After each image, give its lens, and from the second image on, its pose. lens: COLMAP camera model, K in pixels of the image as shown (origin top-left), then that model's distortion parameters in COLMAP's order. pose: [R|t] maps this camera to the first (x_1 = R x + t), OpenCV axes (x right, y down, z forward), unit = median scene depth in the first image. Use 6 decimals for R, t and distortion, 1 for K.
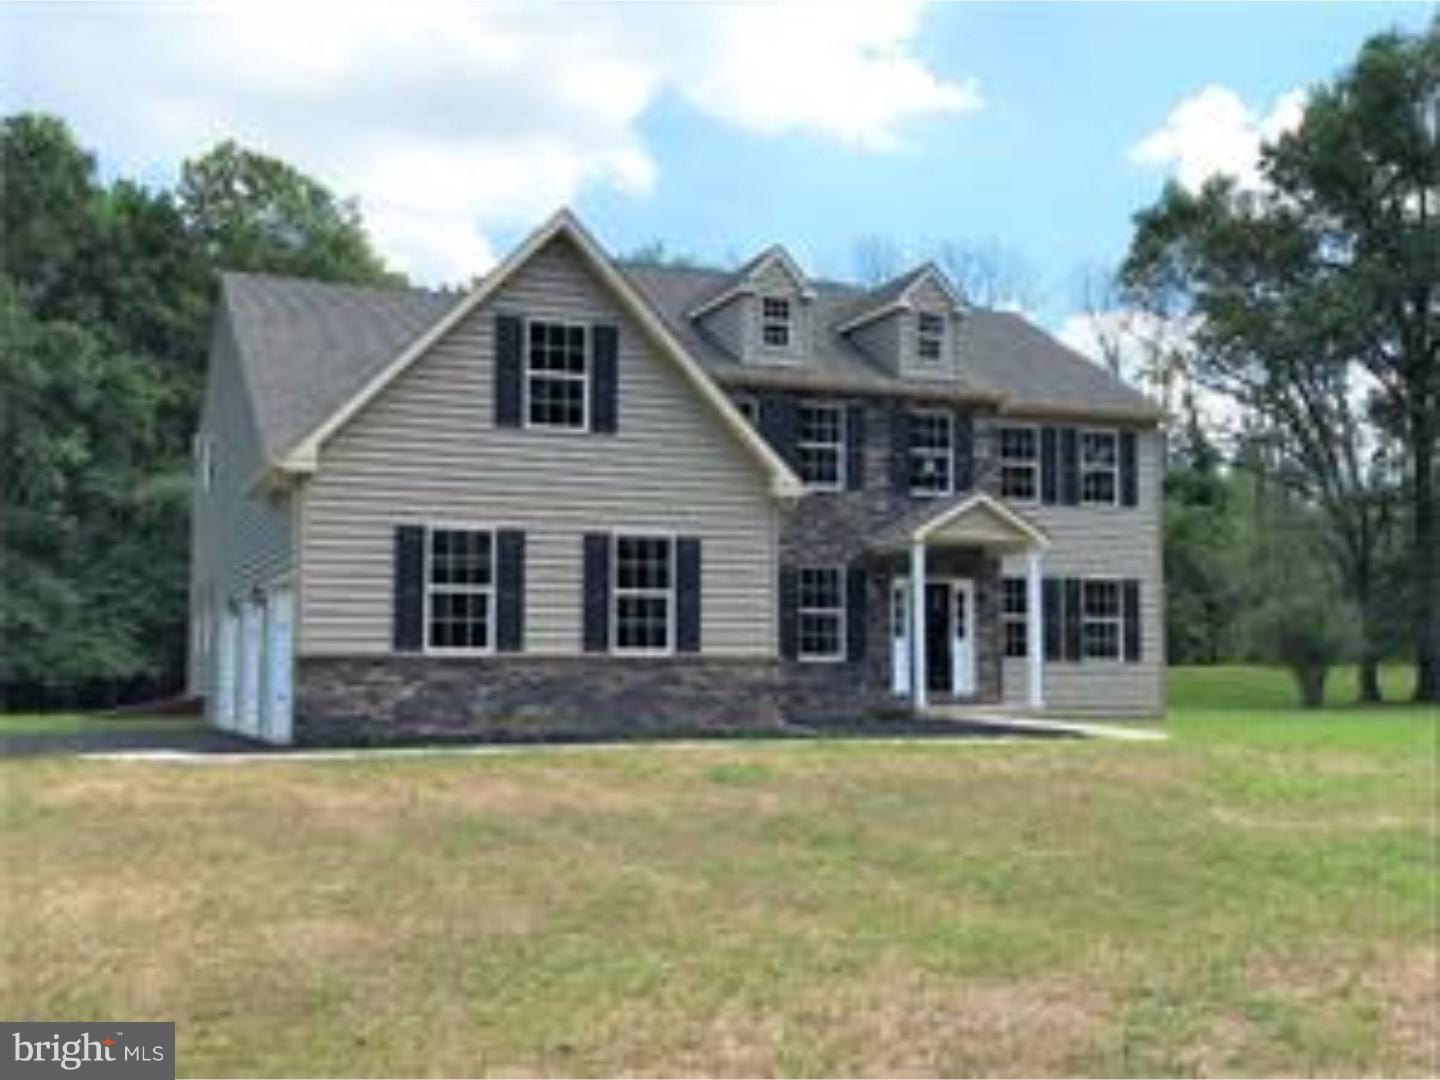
lens RADIAL K [[1611.9, 0, 708.8], [0, 1611.9, 532.8], [0, 0, 1]] dist [0.081802, 0.000000]
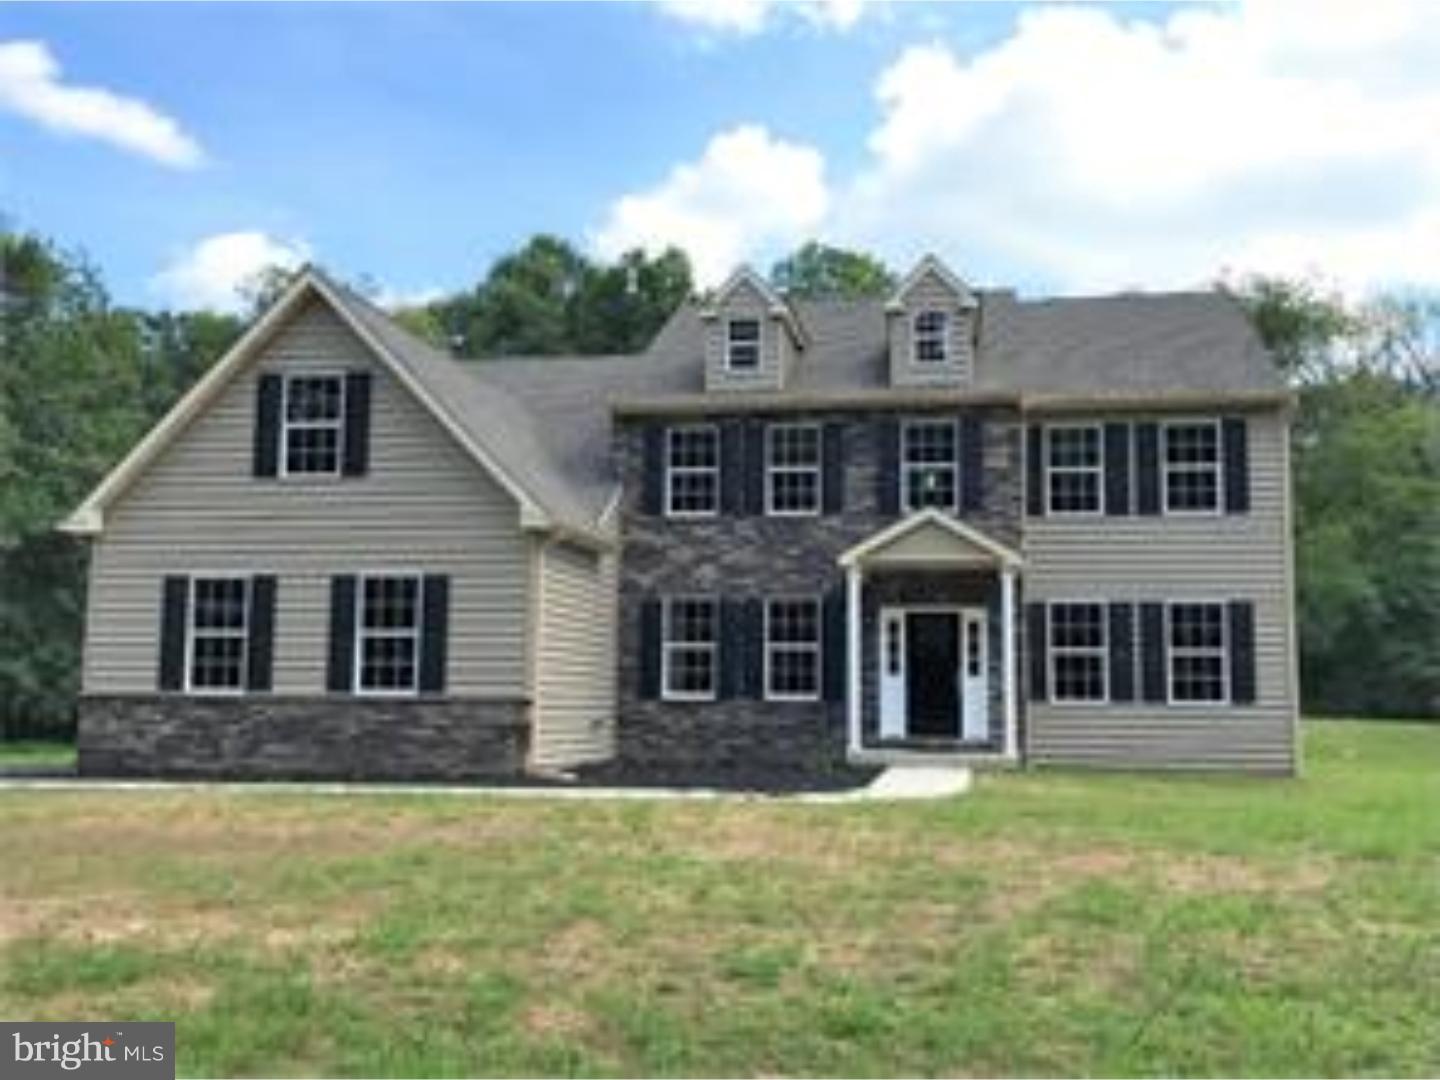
lens RADIAL K [[1441.6, 0, 721.1], [0, 1441.6, 529.3], [0, 0, 1]] dist [0.038120, 0.000000]
pose [[0.832650, -0.057404, -0.550816, 0.621735], [0.038531, 0.998208, -0.045784, 0.021856], [0.552458, 0.016898, 0.833370, 0.361086]]
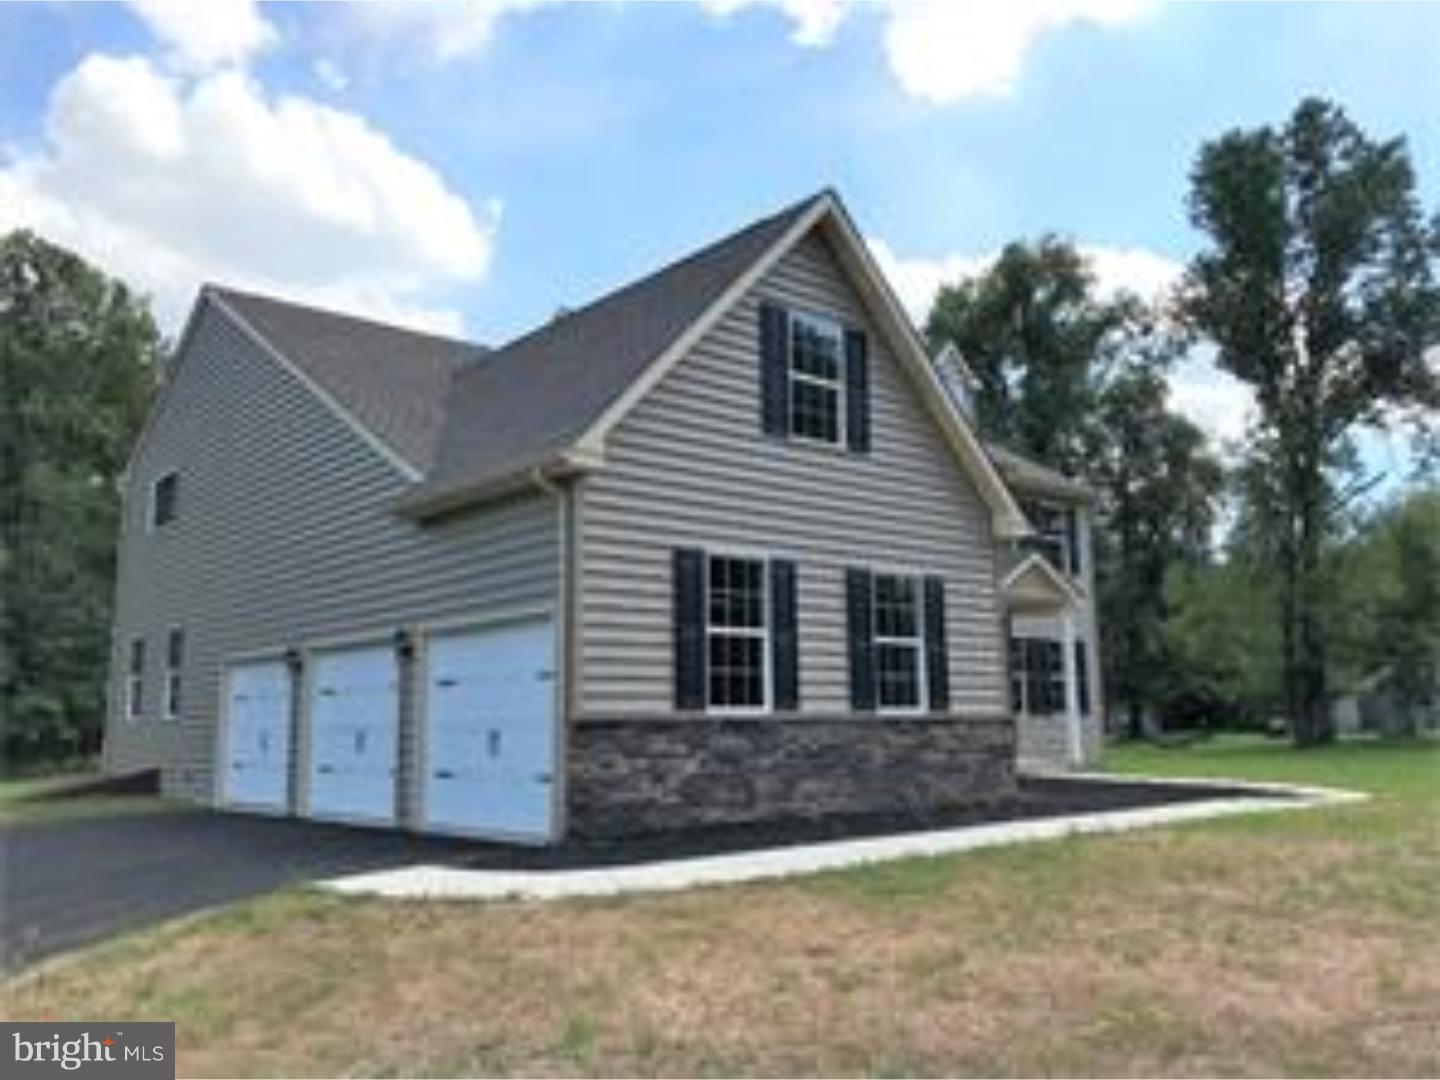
lens RADIAL K [[1183.7, 0, 710.4], [0, 1183.7, 508.8], [0, 0, 1]] dist [0.036162, -0.012022]
pose [[0.948727, 0.043358, 0.313108, -0.331505], [-0.012541, 0.994931, -0.099774, 0.031253], [-0.315847, 0.090732, 0.944462, 0.426876]]
